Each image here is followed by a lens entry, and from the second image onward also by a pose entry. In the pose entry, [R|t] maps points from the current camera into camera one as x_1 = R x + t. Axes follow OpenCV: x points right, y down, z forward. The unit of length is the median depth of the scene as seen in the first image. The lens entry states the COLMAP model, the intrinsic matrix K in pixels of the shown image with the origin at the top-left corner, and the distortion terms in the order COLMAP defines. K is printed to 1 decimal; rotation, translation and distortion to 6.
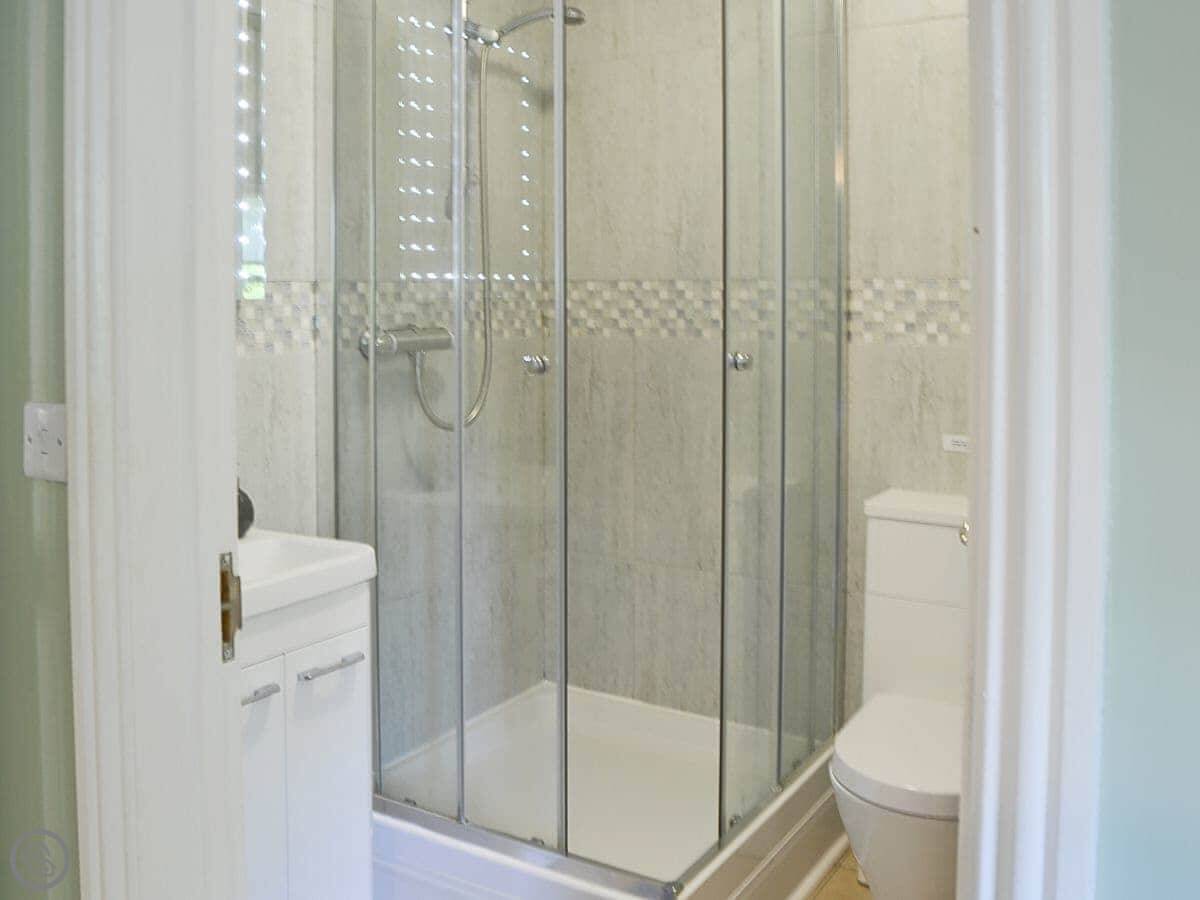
lens RADIAL K [[2399.2, 0, 600.0], [0, 2399.2, 450.0], [0, 0, 1]] dist [-0.376409, 0.686302]
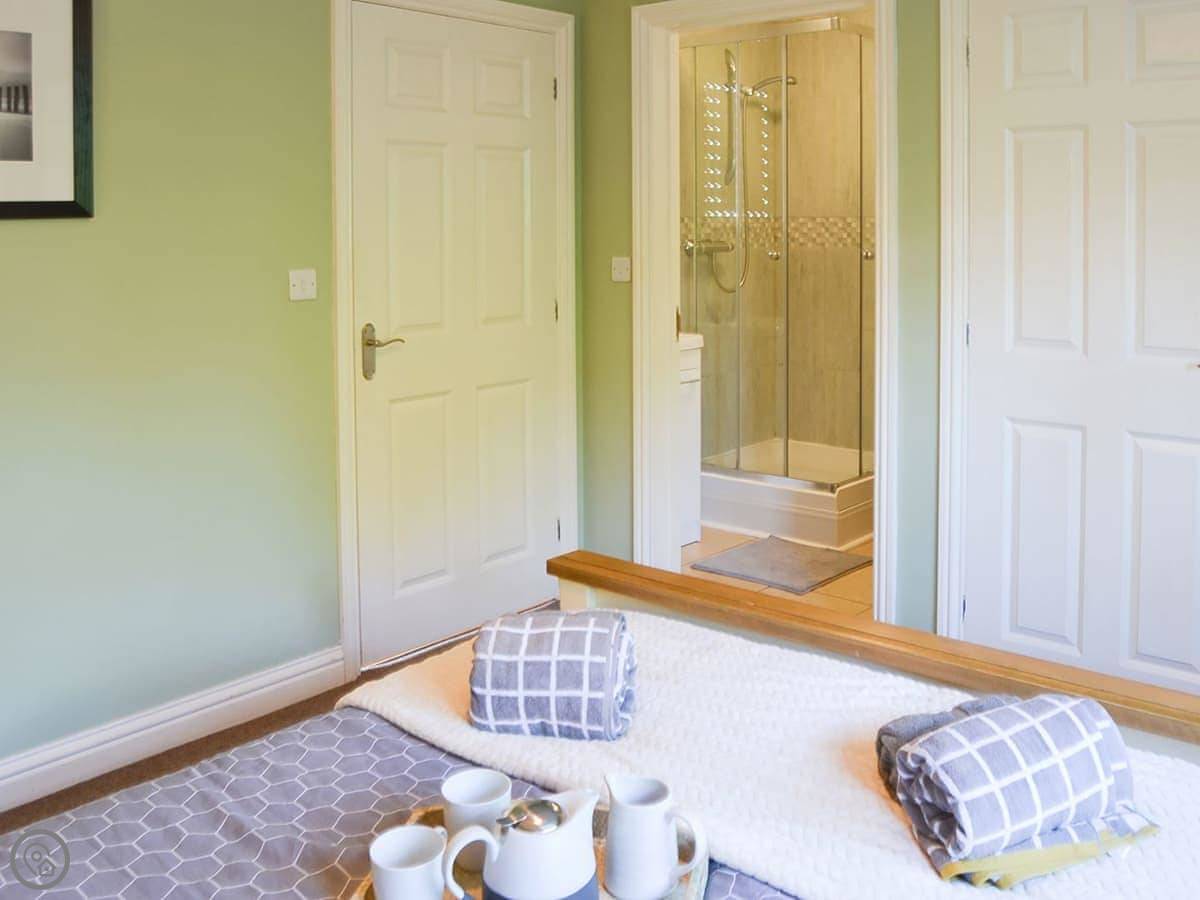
lens RADIAL K [[2399.2, 0, 600.0], [0, 2399.2, 450.0], [0, 0, 1]] dist [-0.376409, 0.686302]
pose [[0.995680, 0.006897, -0.092598, 0.013456], [-0.004277, 0.999586, 0.028460, 0.058059], [0.092756, -0.027941, 0.995297, -0.864120]]
